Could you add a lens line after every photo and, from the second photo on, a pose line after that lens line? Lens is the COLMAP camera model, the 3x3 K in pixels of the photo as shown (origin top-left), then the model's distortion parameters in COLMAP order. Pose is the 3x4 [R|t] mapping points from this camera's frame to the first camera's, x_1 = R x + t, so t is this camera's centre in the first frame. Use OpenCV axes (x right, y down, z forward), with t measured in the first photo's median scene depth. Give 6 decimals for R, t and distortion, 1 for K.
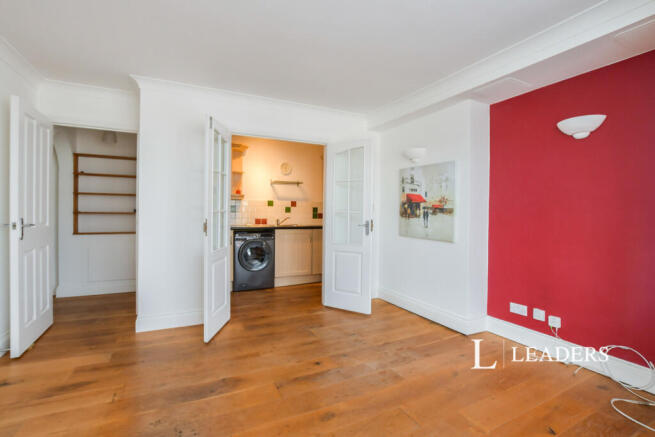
lens RADIAL K [[303.5, 0, 324.9], [0, 303.5, 214.6], [0, 0, 1]] dist [-0.013970, 0.000585]
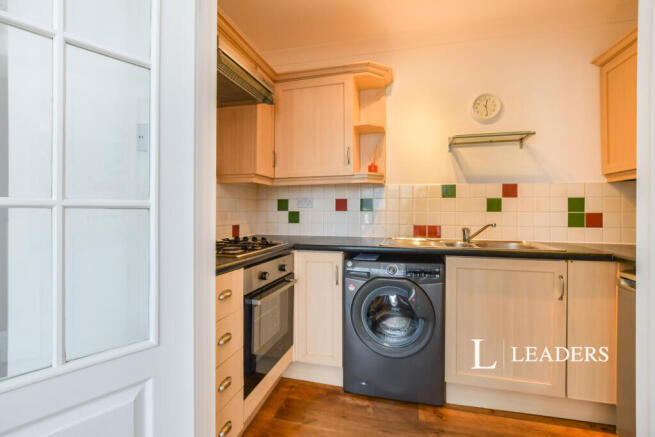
lens RADIAL K [[303.5, 0, 329.4], [0, 303.5, 213.0], [0, 0, 1]] dist [-0.013970, 0.000585]
pose [[0.763330, -0.004605, -0.645993, -0.026726], [0.001574, 0.999985, -0.005269, -0.003373], [0.646007, 0.003005, 0.763325, 0.551589]]
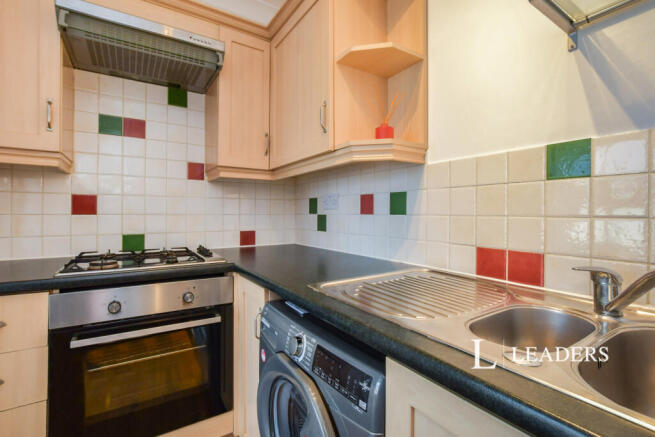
lens RADIAL K [[303.5, 0, 330.0], [0, 303.5, 215.4], [0, 0, 1]] dist [-0.013970, 0.000585]
pose [[0.152400, -0.005830, -0.988302, -0.042361], [-0.009926, 0.999923, -0.007430, -0.005554], [0.988269, 0.010942, 0.152331, 0.858730]]
